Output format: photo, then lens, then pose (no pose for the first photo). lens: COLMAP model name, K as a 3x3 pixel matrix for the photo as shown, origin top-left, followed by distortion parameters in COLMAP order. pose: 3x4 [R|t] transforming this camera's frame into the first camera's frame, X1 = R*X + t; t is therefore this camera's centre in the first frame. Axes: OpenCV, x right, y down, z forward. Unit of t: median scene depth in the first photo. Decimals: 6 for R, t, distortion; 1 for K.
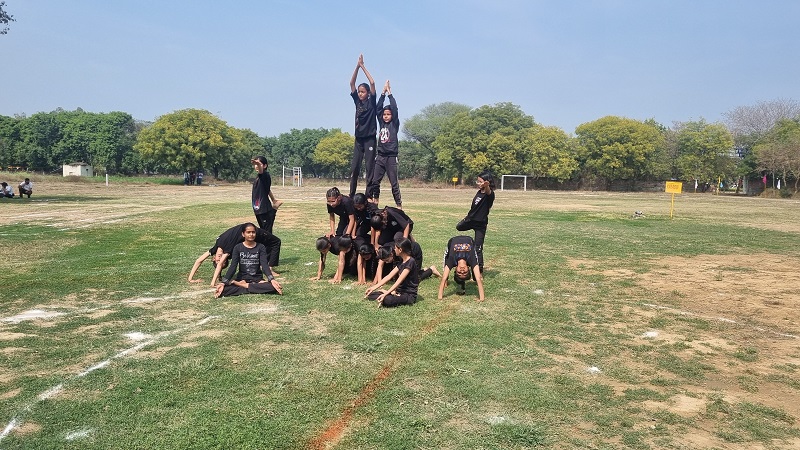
lens RADIAL K [[614.7, 0, 402.1], [0, 614.7, 223.9], [0, 0, 1]] dist [0.046952, -0.025828]
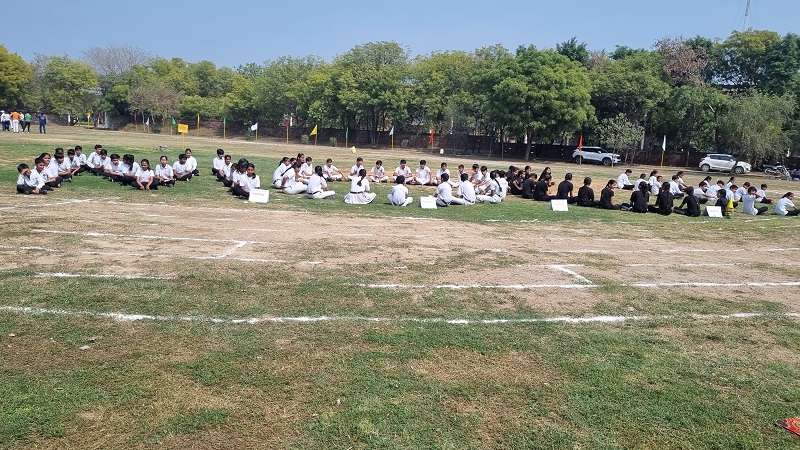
lens RADIAL K [[614.7, 0, 406.1], [0, 614.7, 223.0], [0, 0, 1]] dist [0.046952, -0.025828]
pose [[0.503771, -0.113565, 0.856340, -0.168052], [0.019648, 0.992571, 0.120073, -0.001695], [-0.863614, -0.043664, 0.502260, -0.044150]]
